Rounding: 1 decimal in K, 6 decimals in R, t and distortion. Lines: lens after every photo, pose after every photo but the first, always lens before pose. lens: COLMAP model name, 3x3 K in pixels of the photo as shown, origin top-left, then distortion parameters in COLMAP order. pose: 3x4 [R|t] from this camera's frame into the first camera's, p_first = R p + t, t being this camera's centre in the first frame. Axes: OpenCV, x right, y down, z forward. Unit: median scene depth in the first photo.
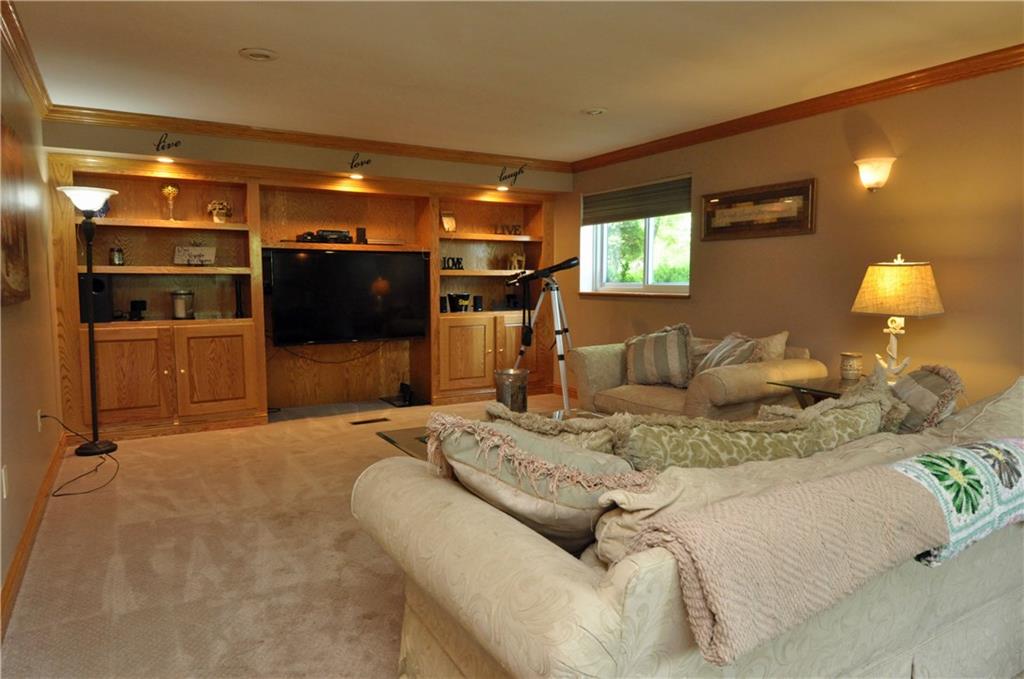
lens RADIAL K [[651.3, 0, 512.0], [0, 651.3, 339.5], [0, 0, 1]] dist [-0.002065, -0.001630]
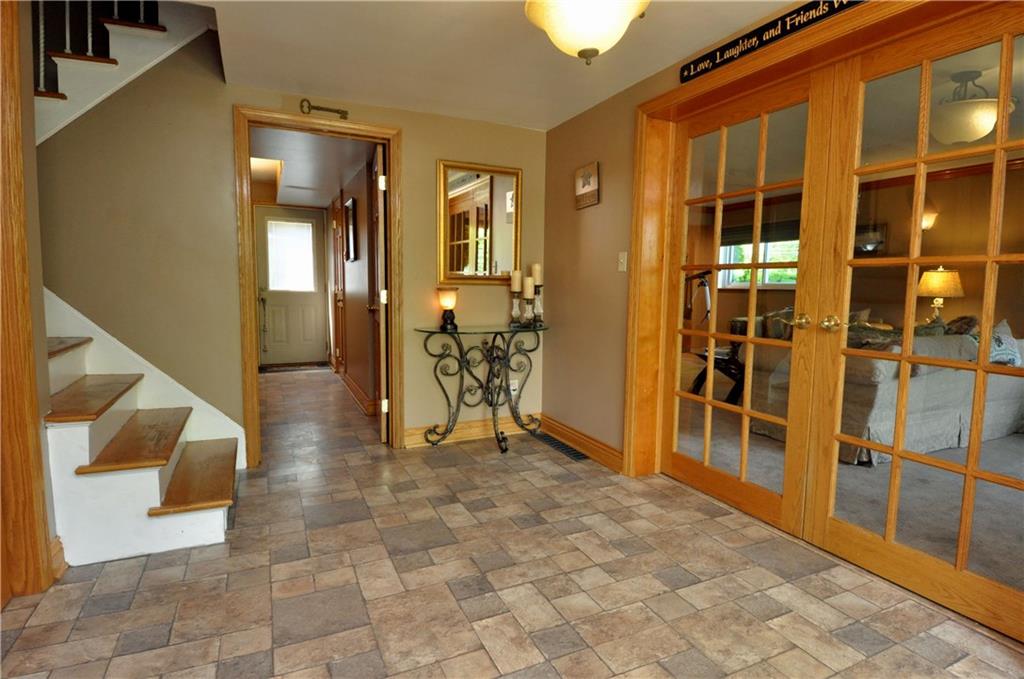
lens RADIAL K [[527.6, 0, 510.7], [0, 527.6, 335.3], [0, 0, 1]] dist [0.037365, -0.045386]
pose [[0.995464, 0.027406, -0.091109, -0.522199], [-0.027350, 0.999624, 0.001856, 0.106300], [0.091126, 0.000644, 0.995839, -0.675279]]
